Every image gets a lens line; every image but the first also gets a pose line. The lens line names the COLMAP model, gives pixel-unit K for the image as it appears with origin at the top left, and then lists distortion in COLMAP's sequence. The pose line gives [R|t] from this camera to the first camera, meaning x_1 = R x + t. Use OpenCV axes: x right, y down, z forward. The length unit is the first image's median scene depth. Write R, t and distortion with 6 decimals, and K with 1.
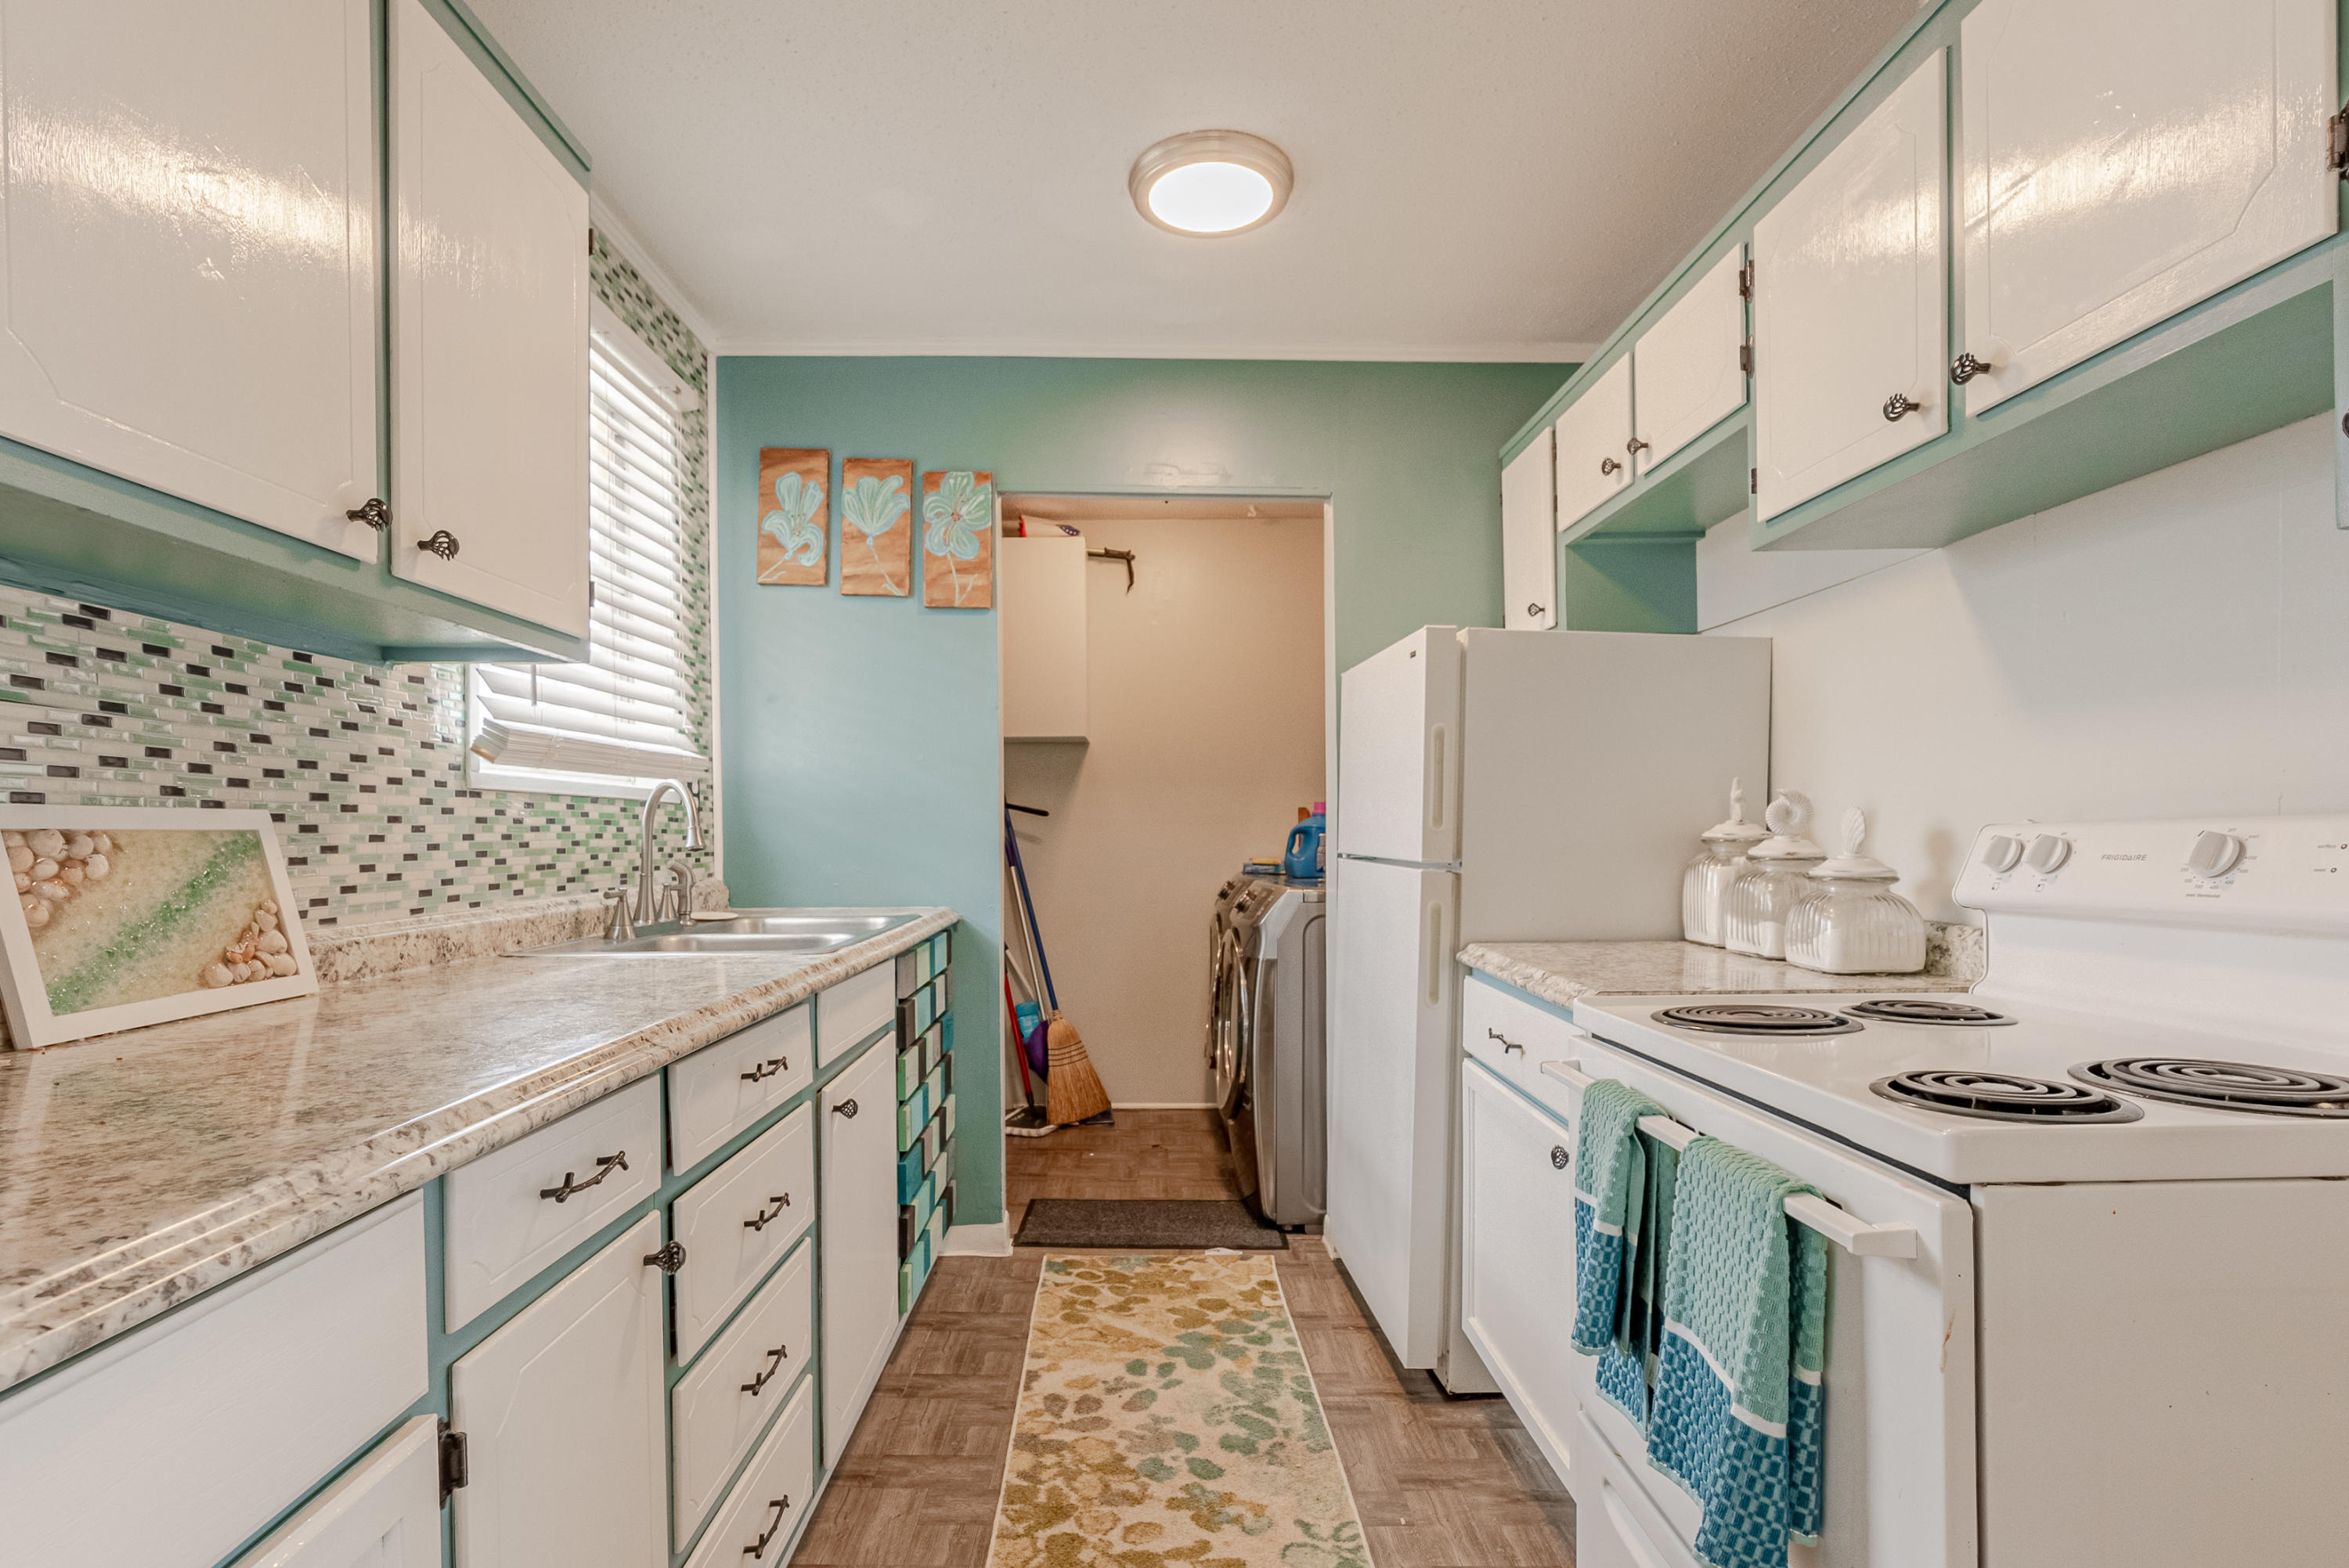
lens RADIAL K [[1107.6, 0, 1161.4], [0, 1107.6, 843.5], [0, 0, 1]] dist [-0.011641, 0.004966]
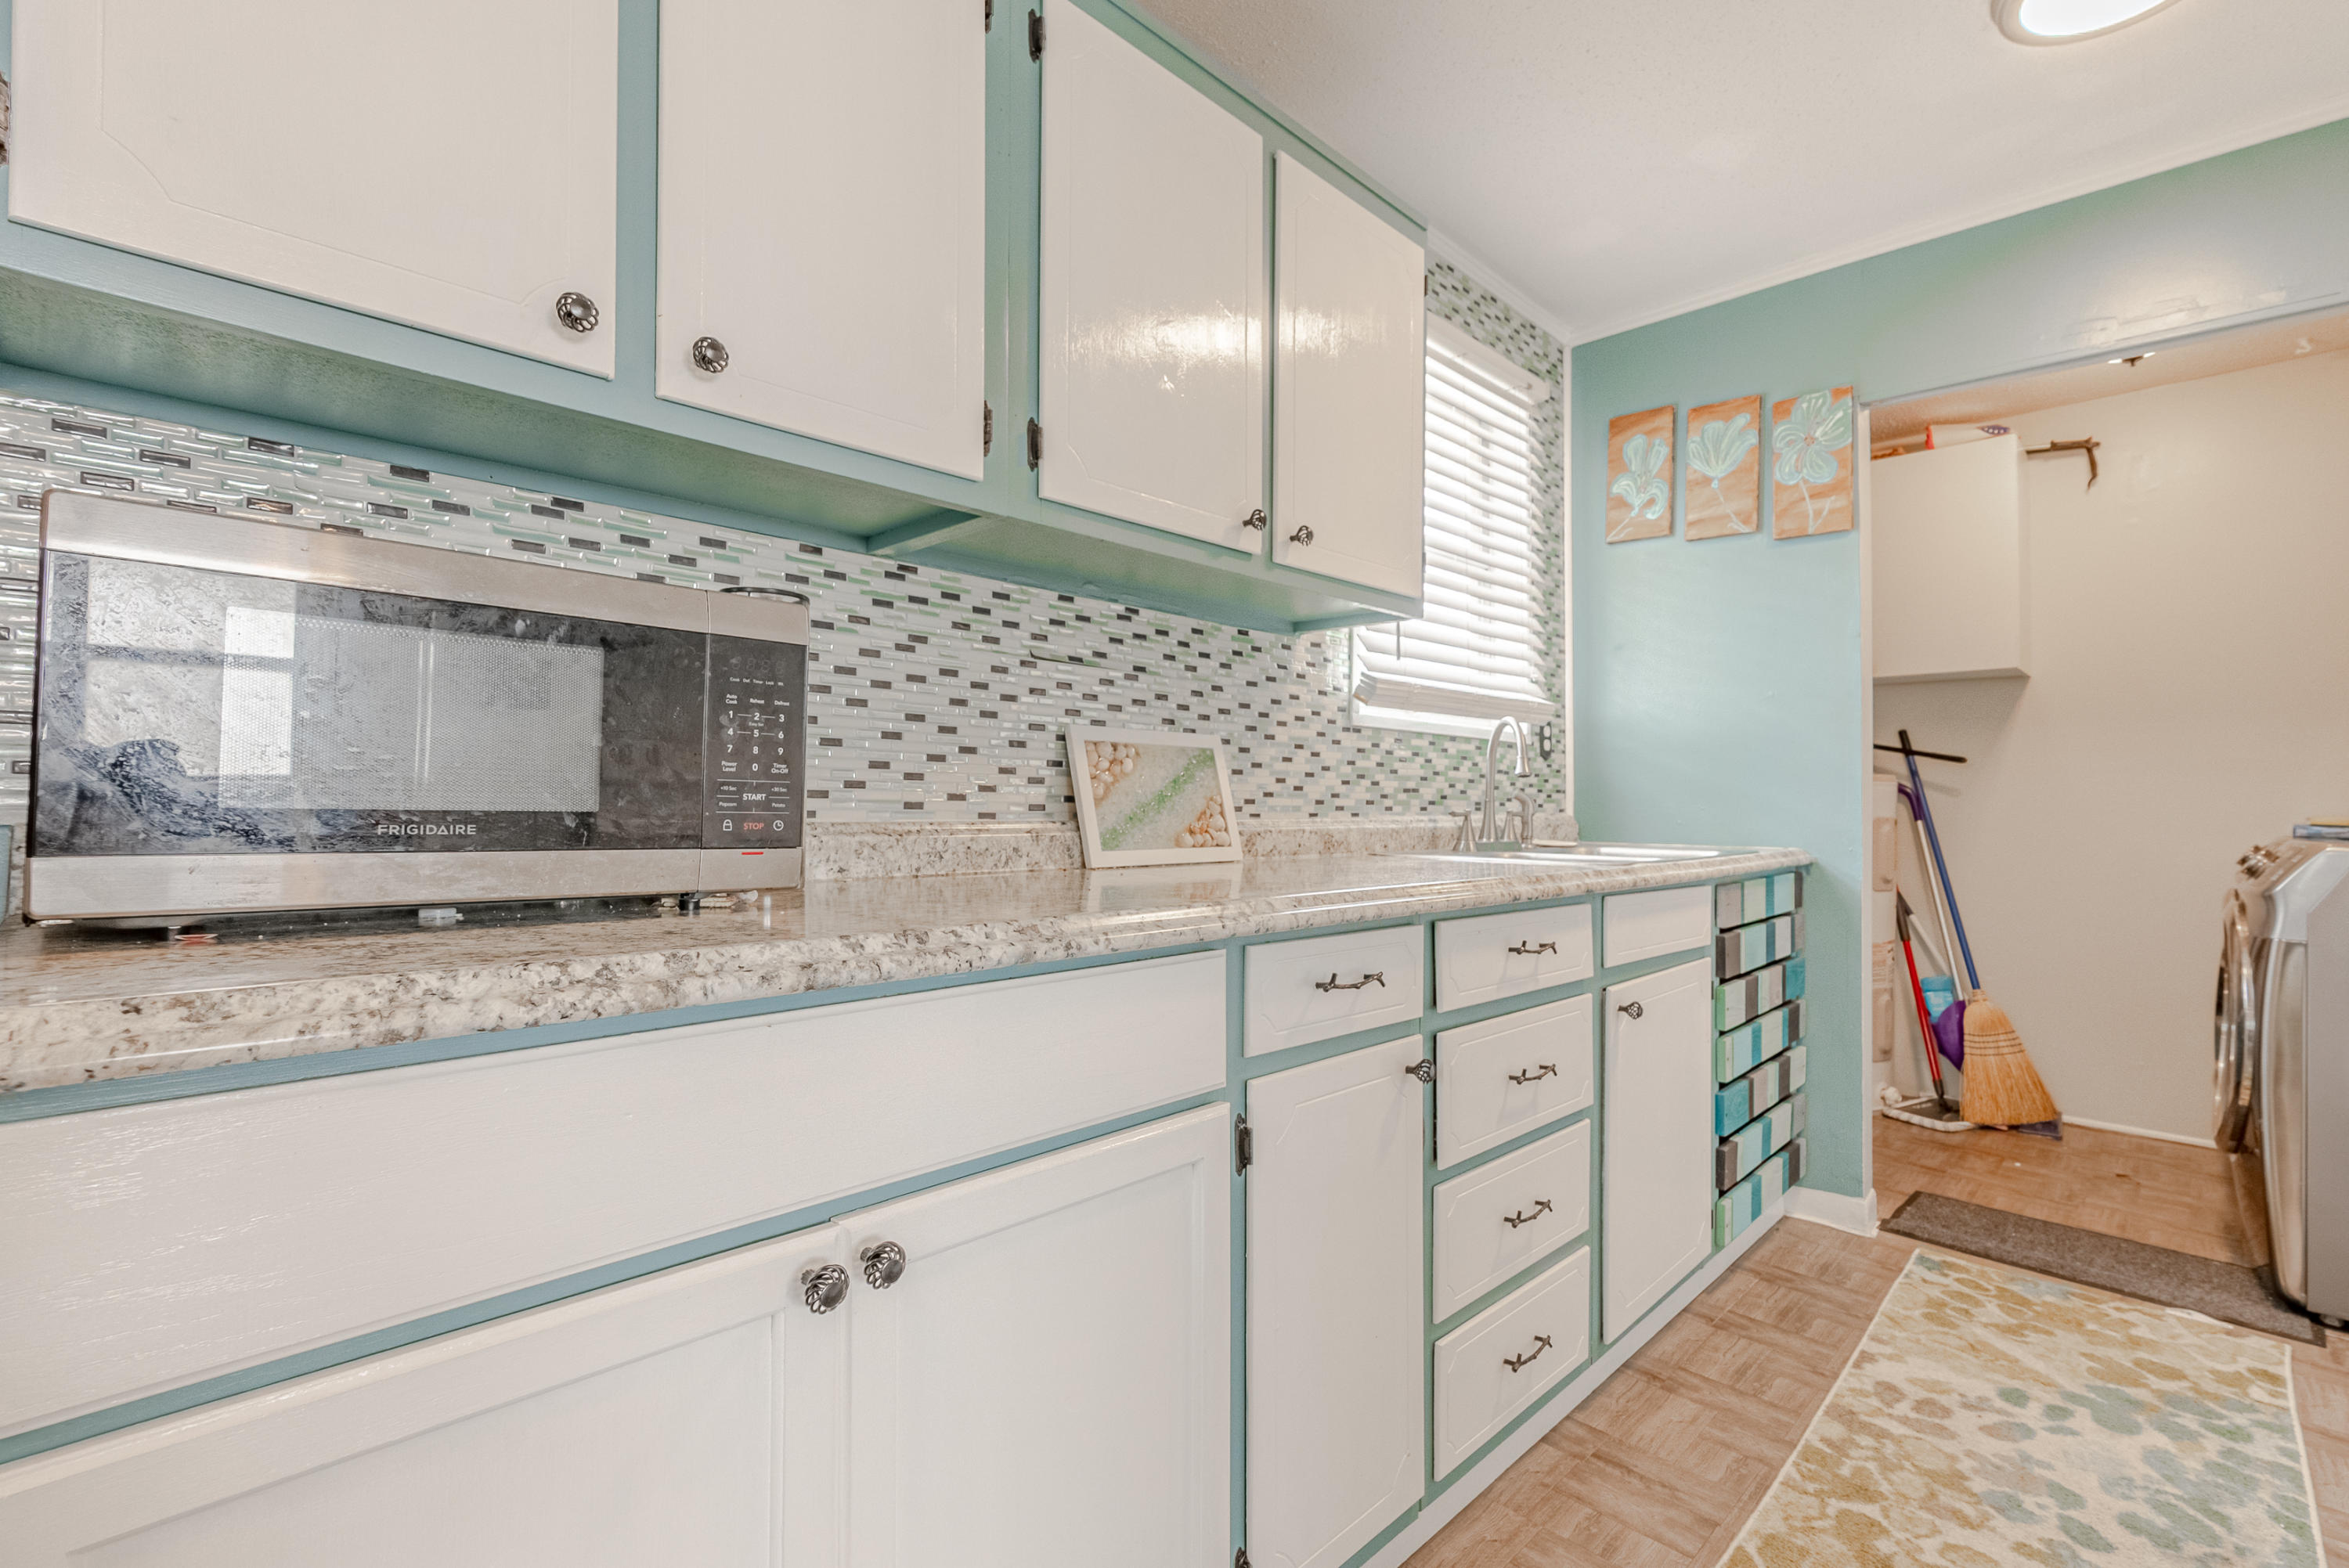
lens RADIAL K [[1056.9, 0, 1186.2], [0, 1056.9, 782.8], [0, 0, 1]] dist [-0.015303, 0.006191]
pose [[0.700392, -0.001959, -0.713756, 0.145790], [-0.020379, 0.999534, -0.022740, 0.055416], [0.713467, 0.030472, 0.700026, -0.023334]]
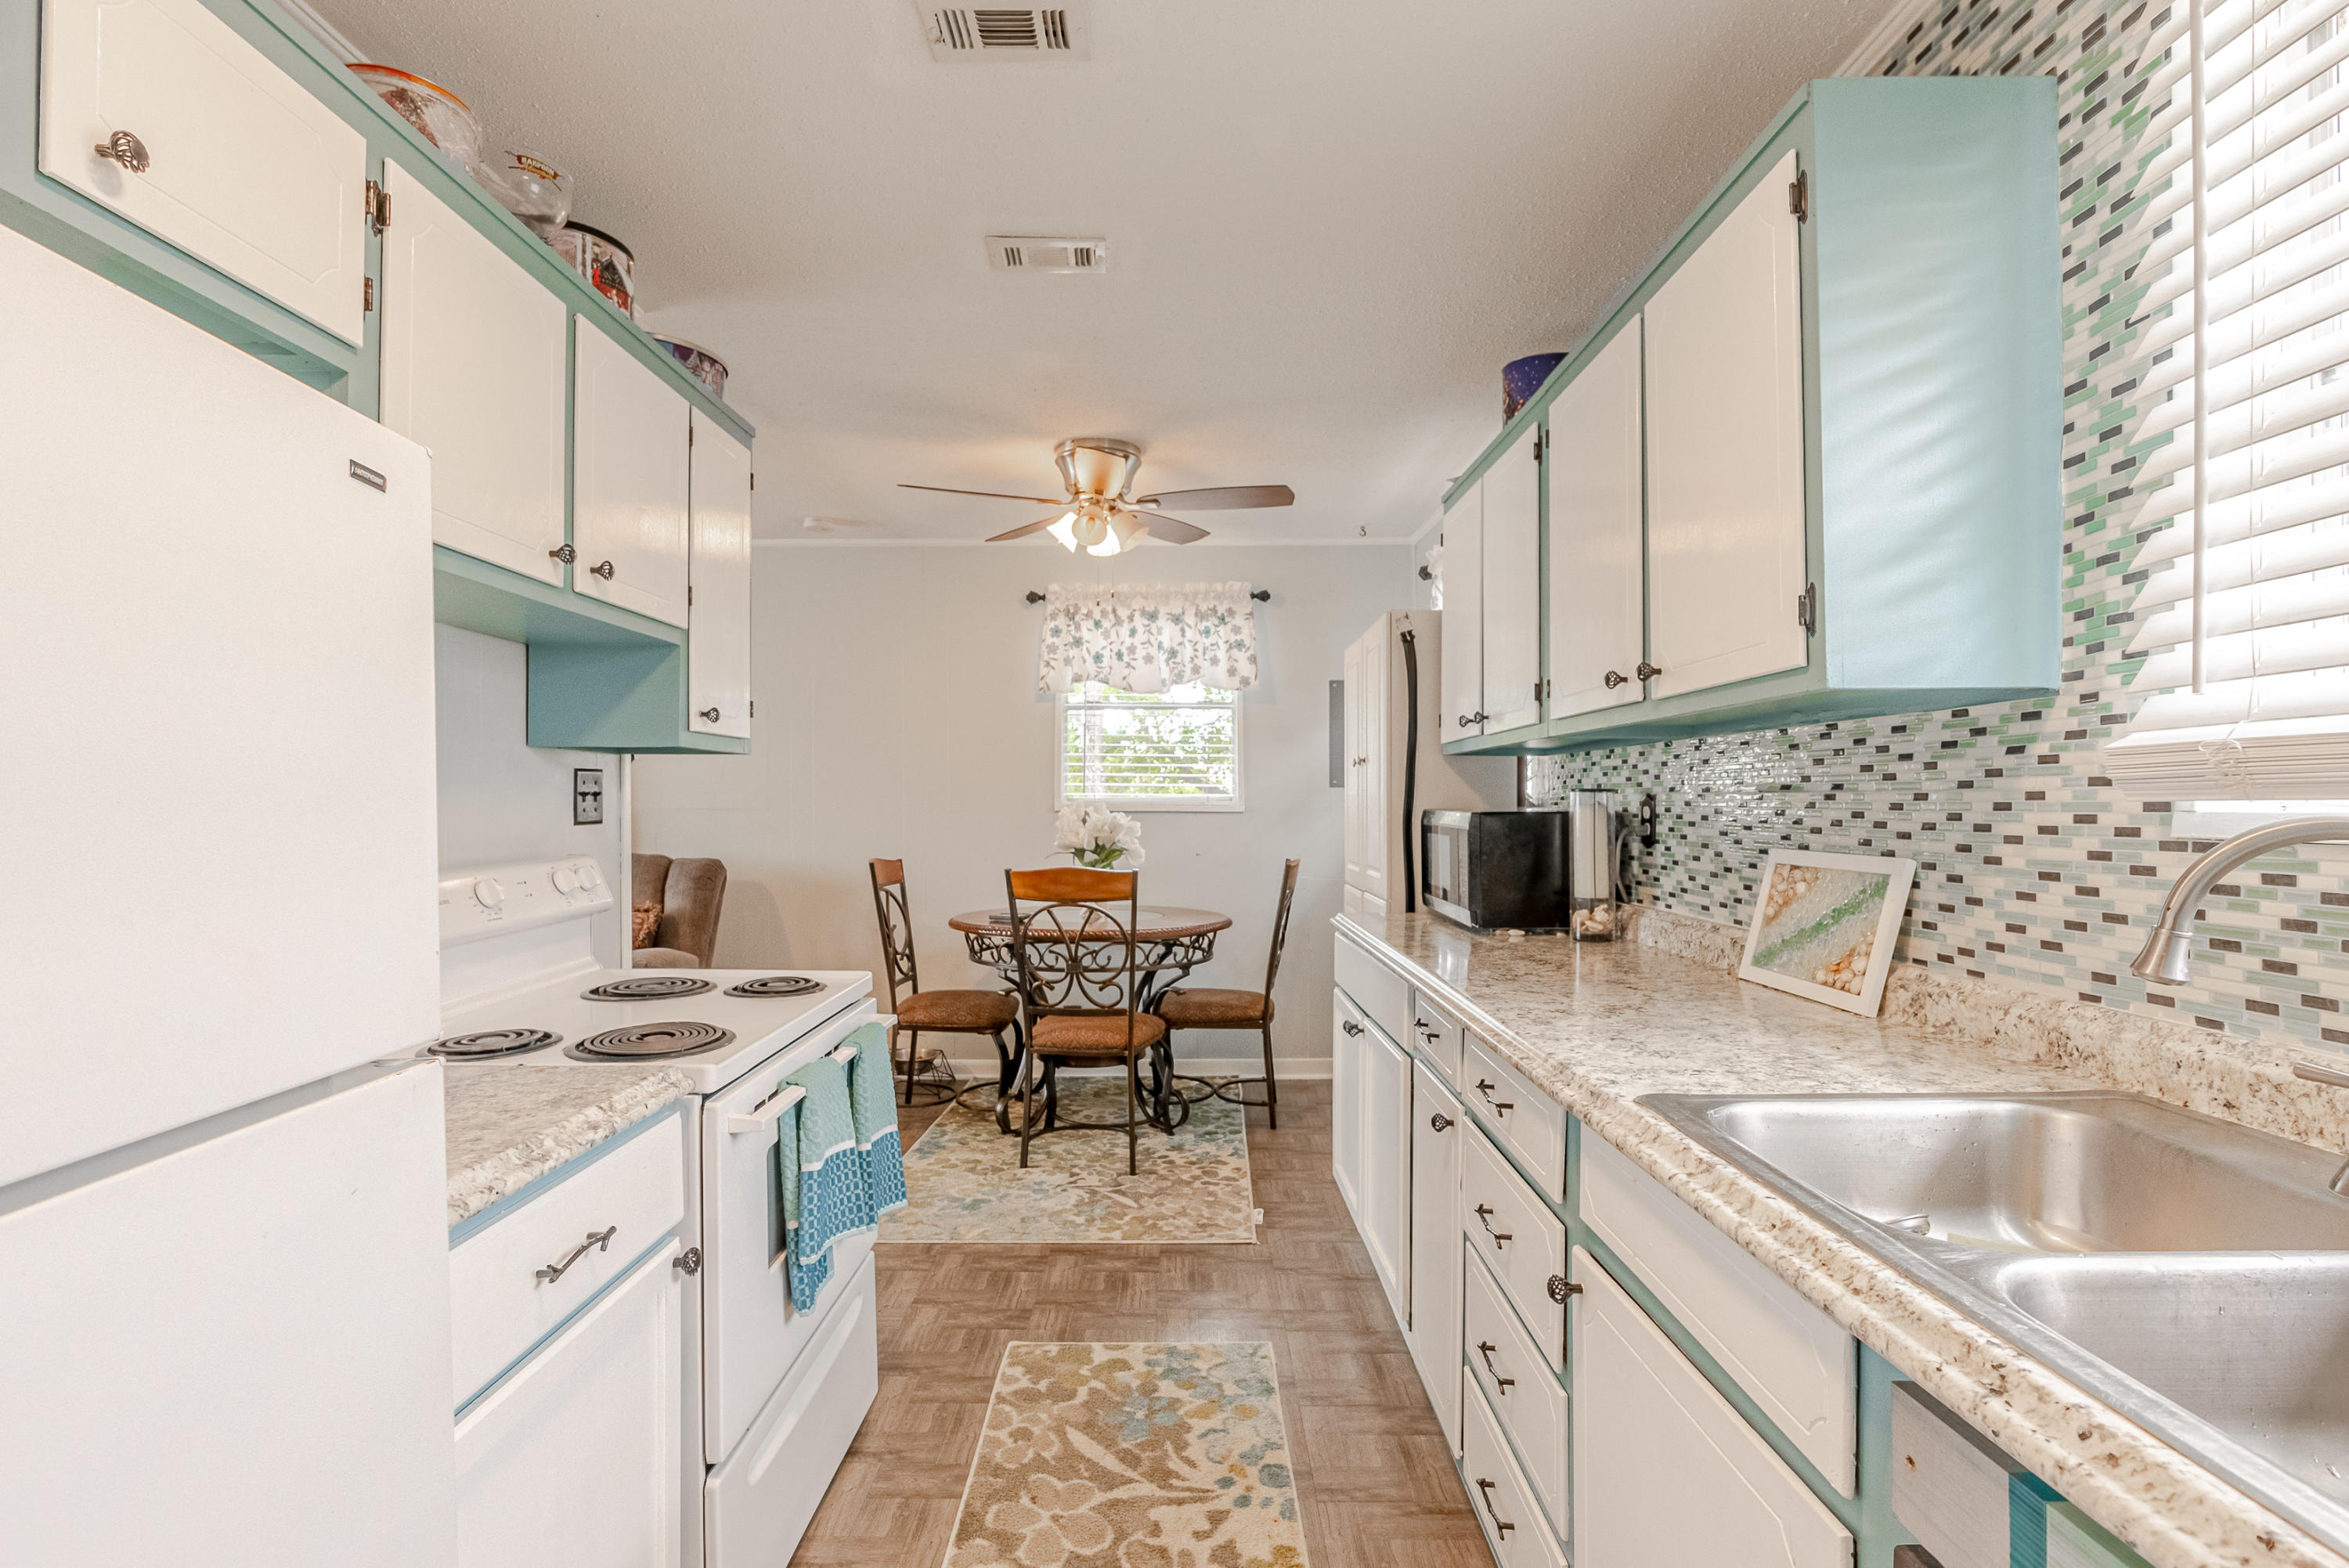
lens RADIAL K [[1084.1, 0, 1176.2], [0, 1084.1, 803.2], [0, 0, 1]] dist [-0.001556, -0.000151]
pose [[-0.999825, 0.009061, 0.016342, -0.050986], [0.009229, 0.999905, 0.010227, -0.089944], [-0.016248, 0.010376, -0.999814, 1.795959]]
